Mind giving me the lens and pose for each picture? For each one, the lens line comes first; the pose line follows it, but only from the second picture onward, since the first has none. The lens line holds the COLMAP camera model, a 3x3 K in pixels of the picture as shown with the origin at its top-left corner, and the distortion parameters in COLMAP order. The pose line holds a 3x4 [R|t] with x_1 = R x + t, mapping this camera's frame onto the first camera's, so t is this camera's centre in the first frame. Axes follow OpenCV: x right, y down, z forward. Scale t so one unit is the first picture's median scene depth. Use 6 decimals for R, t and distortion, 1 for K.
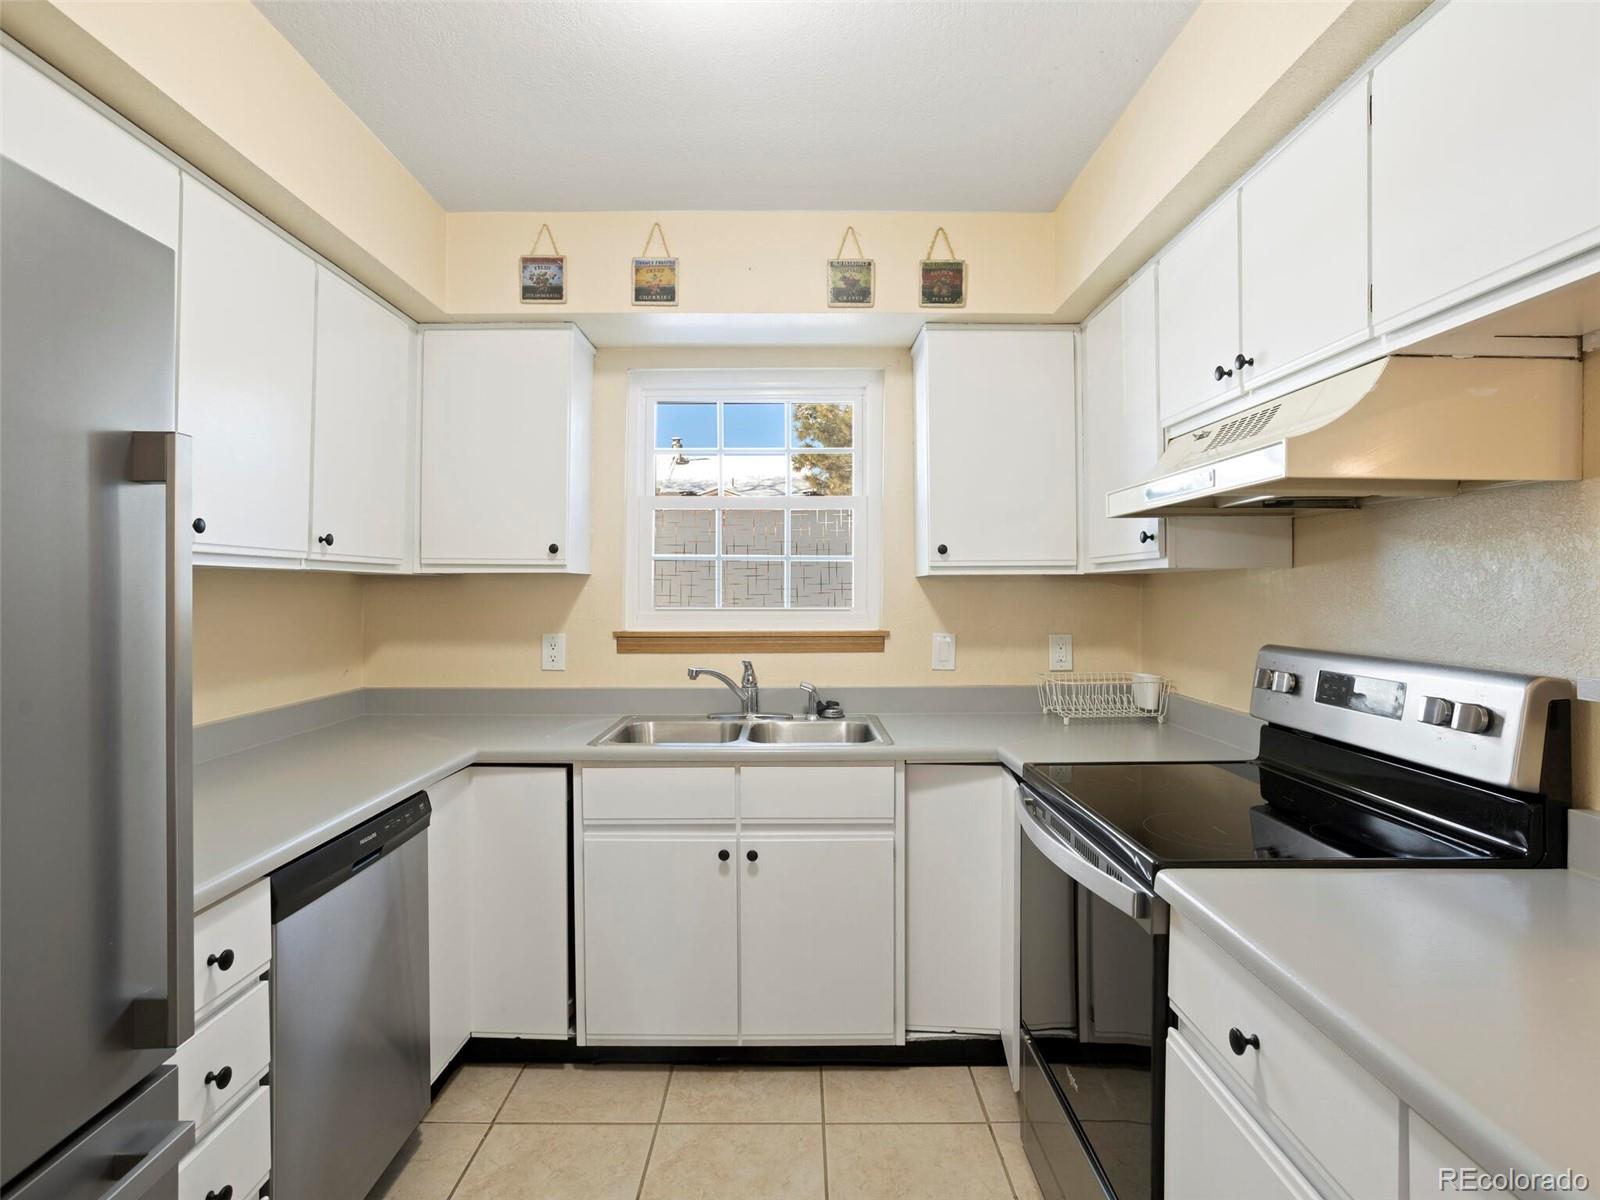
lens RADIAL K [[871.1, 0, 793.6], [0, 871.1, 582.9], [0, 0, 1]] dist [-0.035200, 0.016978]
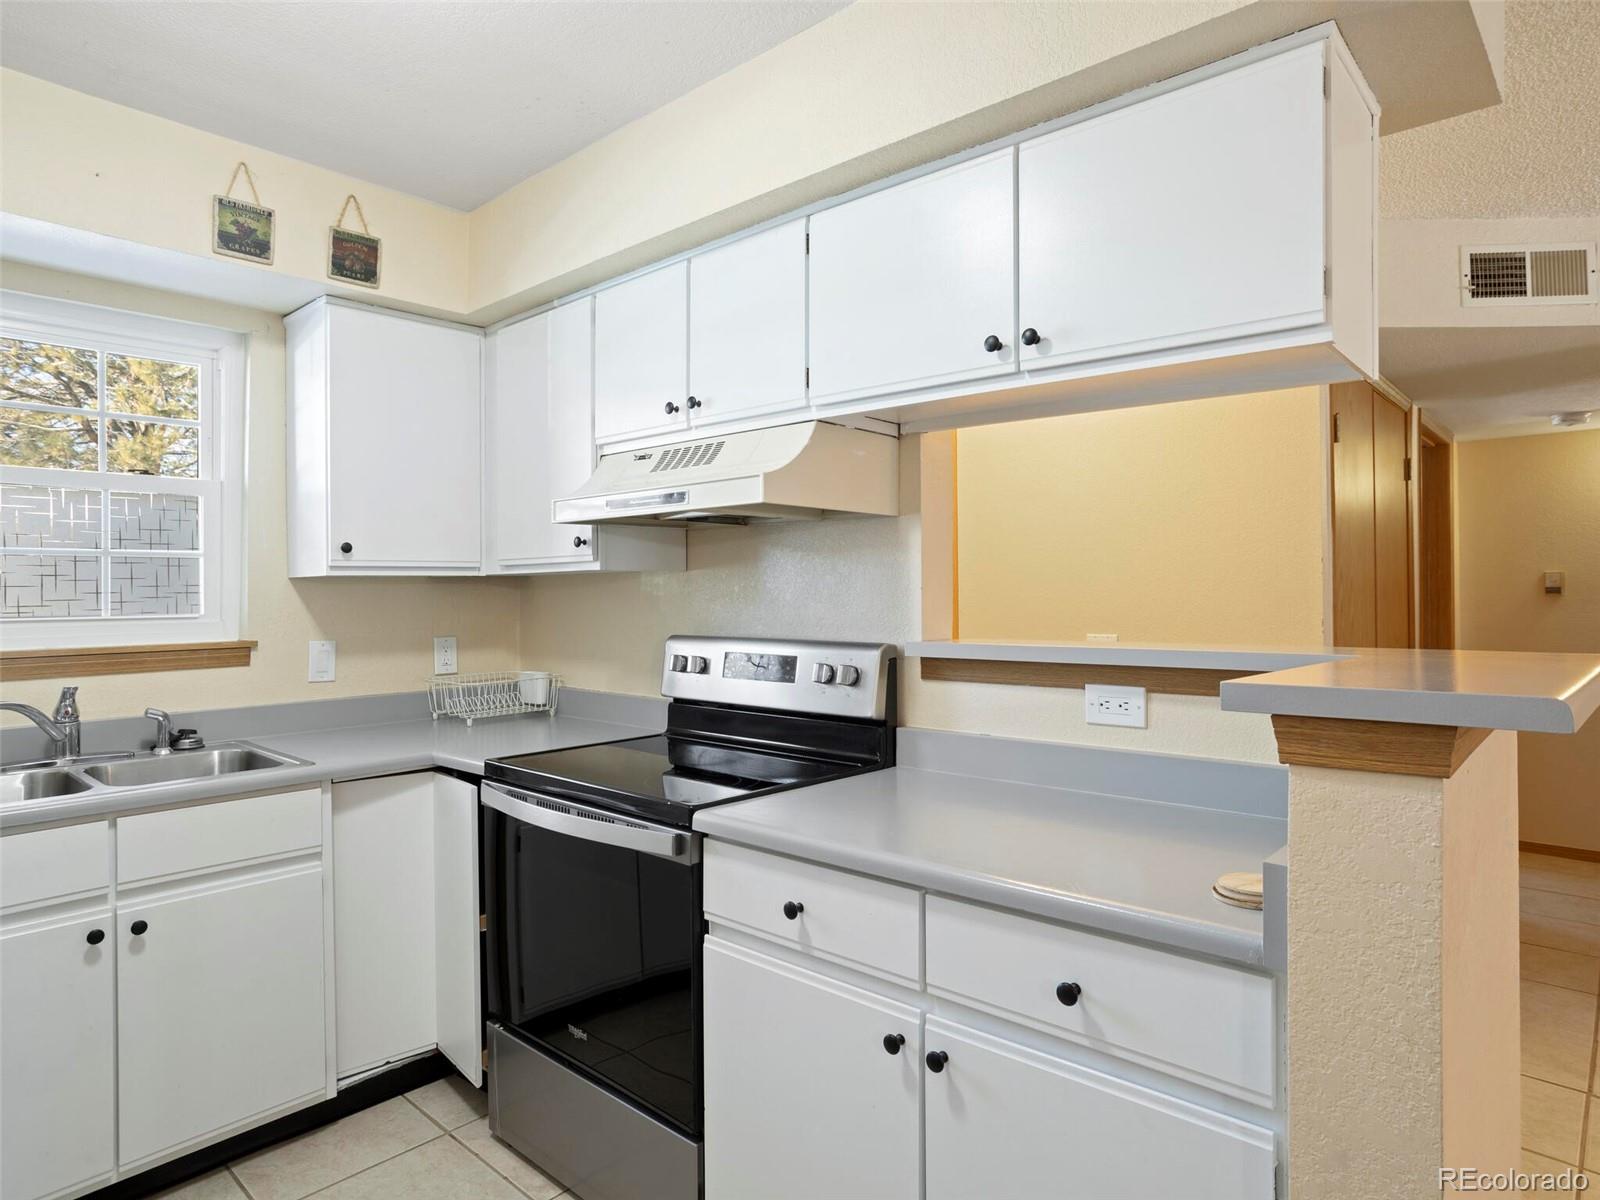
lens RADIAL K [[951.2, 0, 789.9], [0, 951.2, 585.0], [0, 0, 1]] dist [-0.022909, 0.013407]
pose [[0.685966, 0.000942, 0.727633, -0.243513], [0.002051, 0.999993, -0.003228, 0.005381], [-0.727630, 0.003707, 0.685960, -0.020295]]
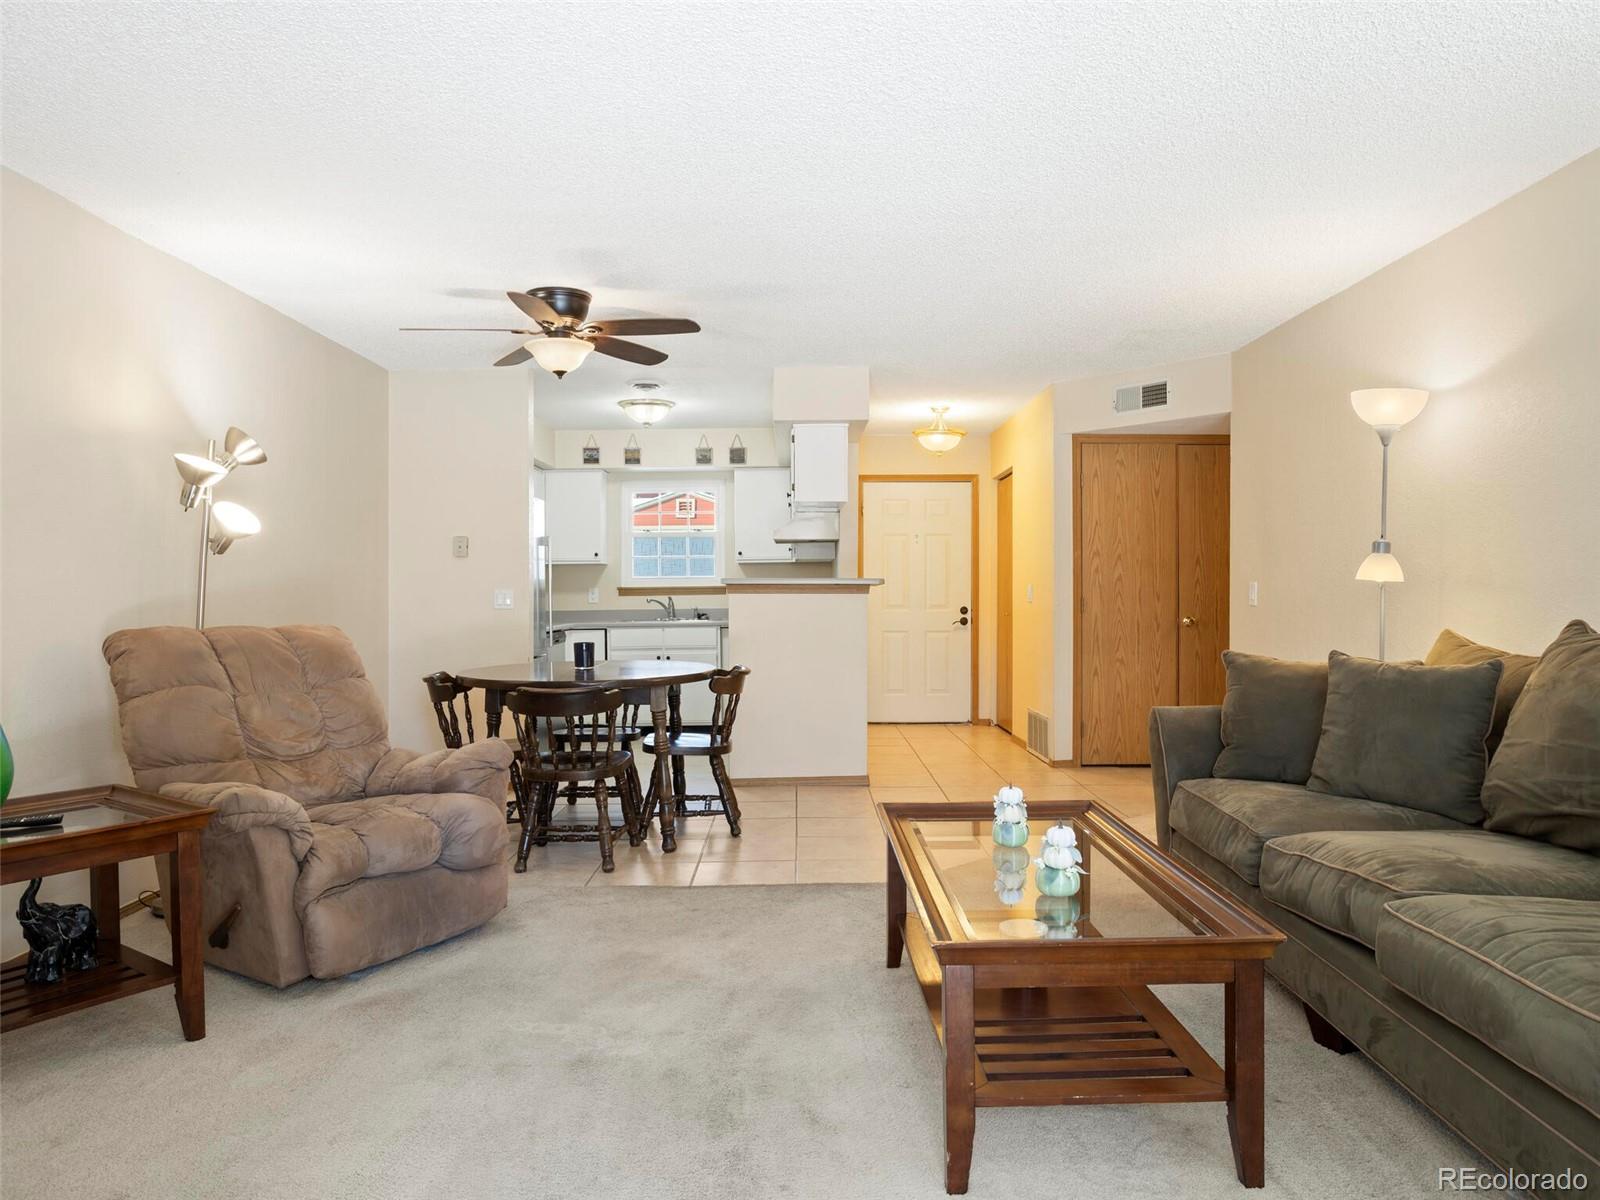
lens RADIAL K [[1115.2, 0, 798.4], [0, 1115.2, 606.2], [0, 0, 1]] dist [-0.022146, 0.016157]
pose [[0.999930, -0.010444, -0.005494, 0.384213], [0.010562, 0.999703, 0.021947, 0.053937], [0.005263, -0.022004, 0.999744, -2.562099]]
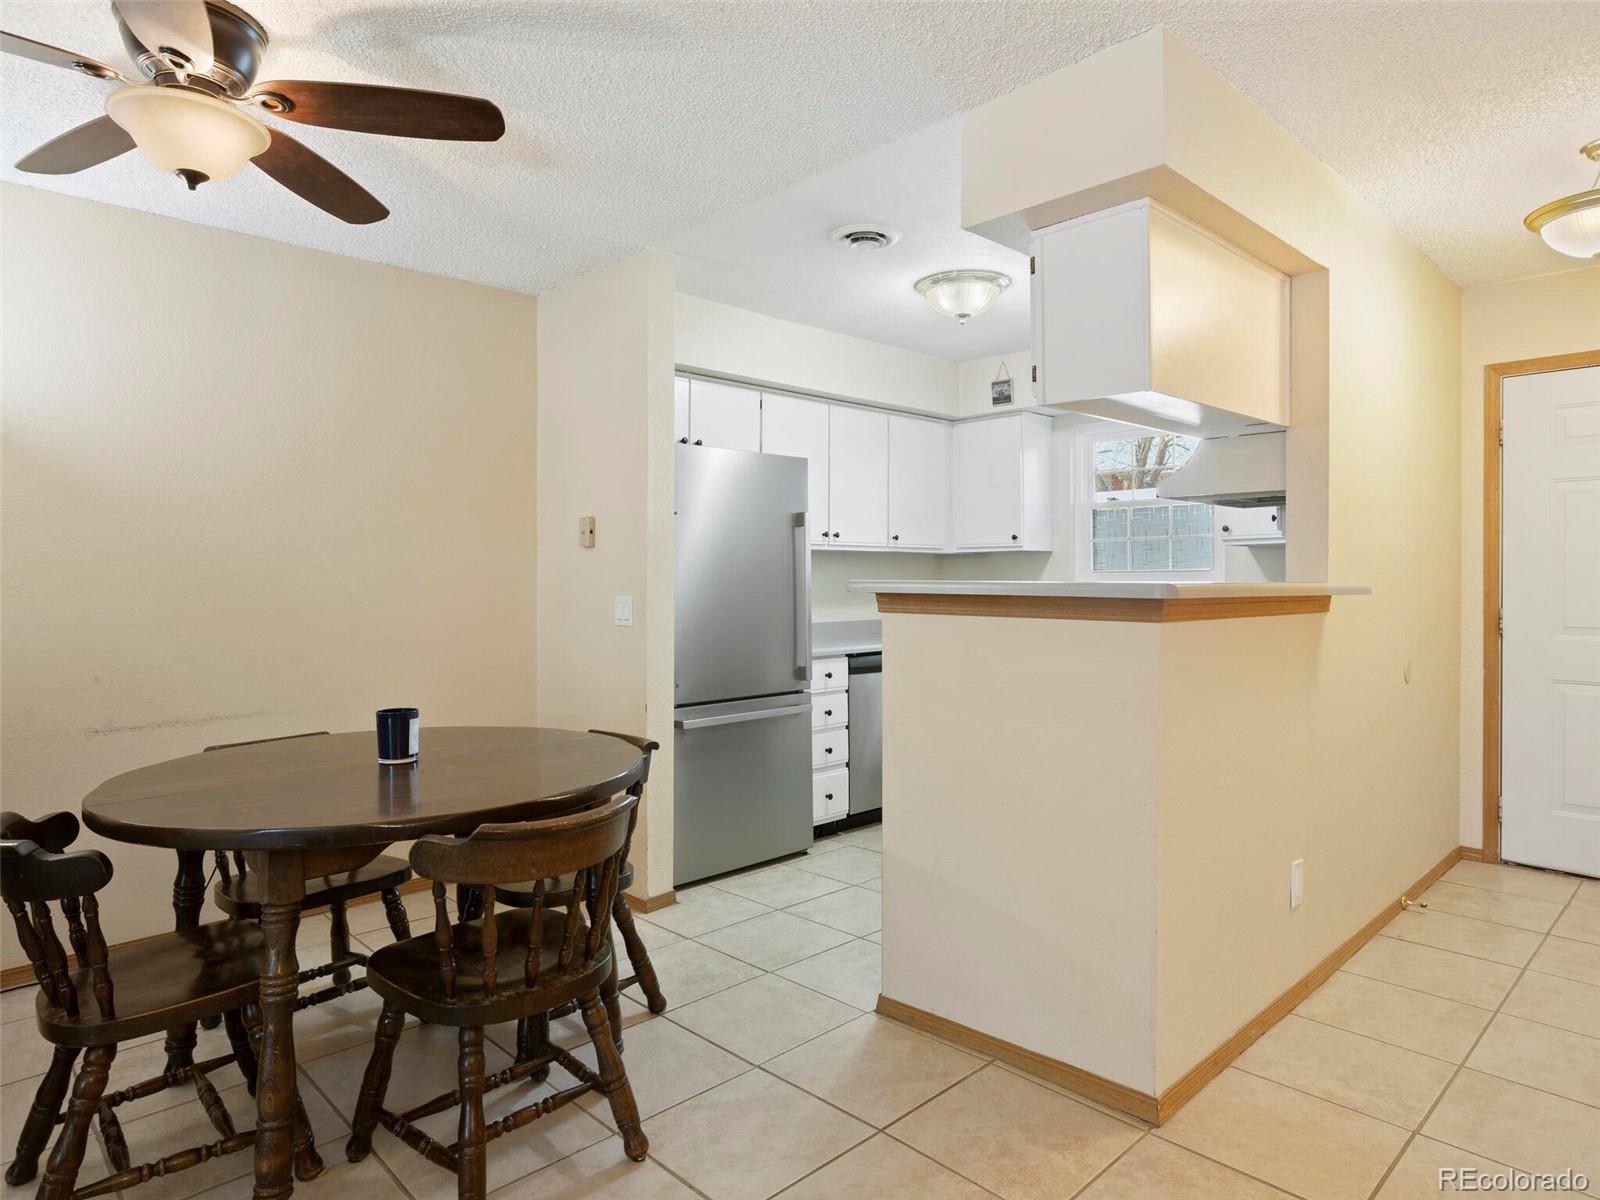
lens RADIAL K [[966.0, 0, 820.9], [0, 966.0, 577.2], [0, 0, 1]] dist [-0.001712, -0.000294]
pose [[0.713205, -0.007709, -0.700913, 0.898679], [0.012599, 0.999919, 0.001823, 0.037637], [0.700842, -0.010131, 0.713245, -0.769869]]
